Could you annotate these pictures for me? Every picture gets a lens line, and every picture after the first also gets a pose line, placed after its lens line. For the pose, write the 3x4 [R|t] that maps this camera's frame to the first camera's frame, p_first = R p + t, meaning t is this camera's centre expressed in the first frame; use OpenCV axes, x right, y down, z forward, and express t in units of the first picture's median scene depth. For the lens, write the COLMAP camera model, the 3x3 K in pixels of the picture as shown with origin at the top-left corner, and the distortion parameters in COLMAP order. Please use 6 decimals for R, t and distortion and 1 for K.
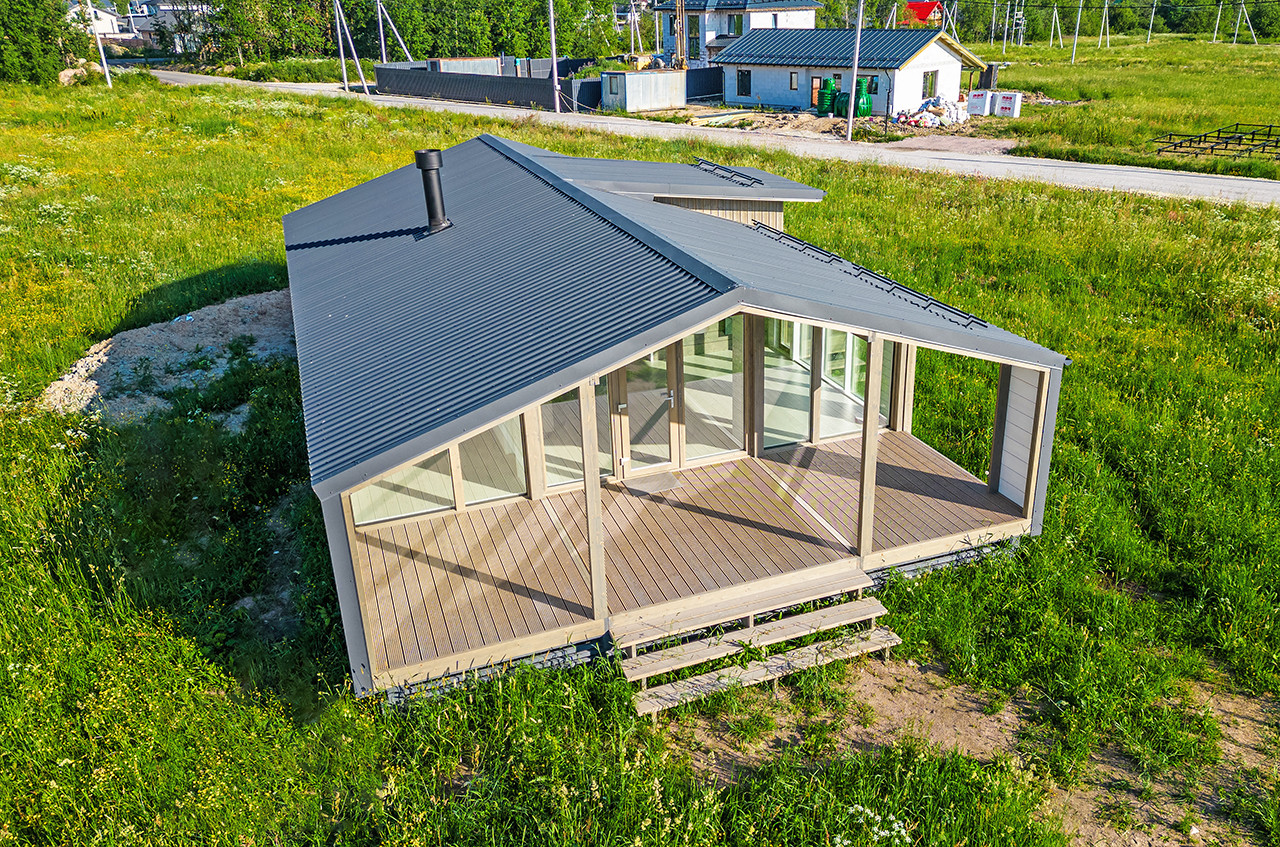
lens RADIAL K [[913.2, 0, 640.0], [0, 913.2, 423.5], [0, 0, 1]] dist [-0.002572, -0.001871]
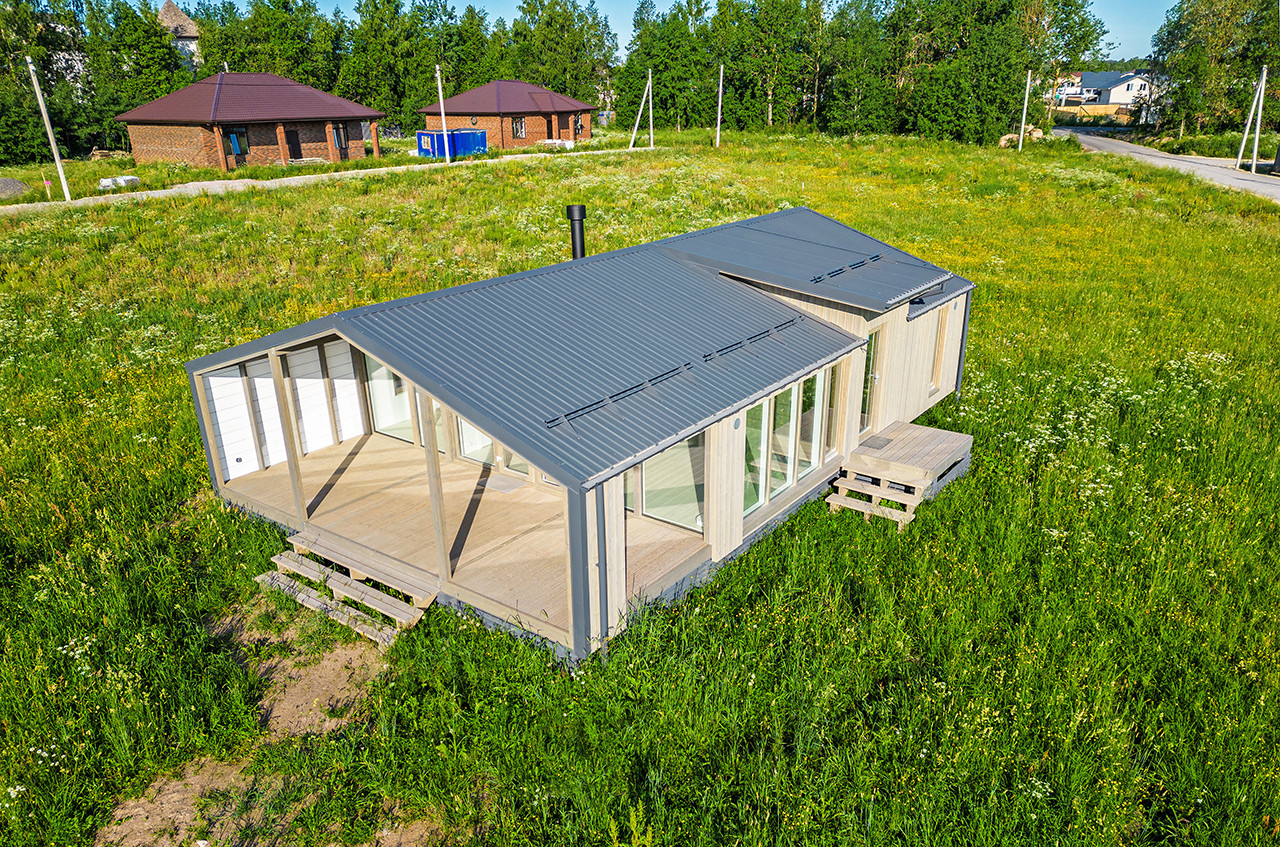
lens RADIAL K [[913.2, 0, 640.0], [0, 913.2, 423.5], [0, 0, 1]] dist [-0.002572, -0.001871]
pose [[0.541889, 0.295282, -0.786870, 1.219371], [-0.339500, 0.933369, 0.116456, -0.245658], [0.768828, 0.204036, 0.606031, 0.490687]]
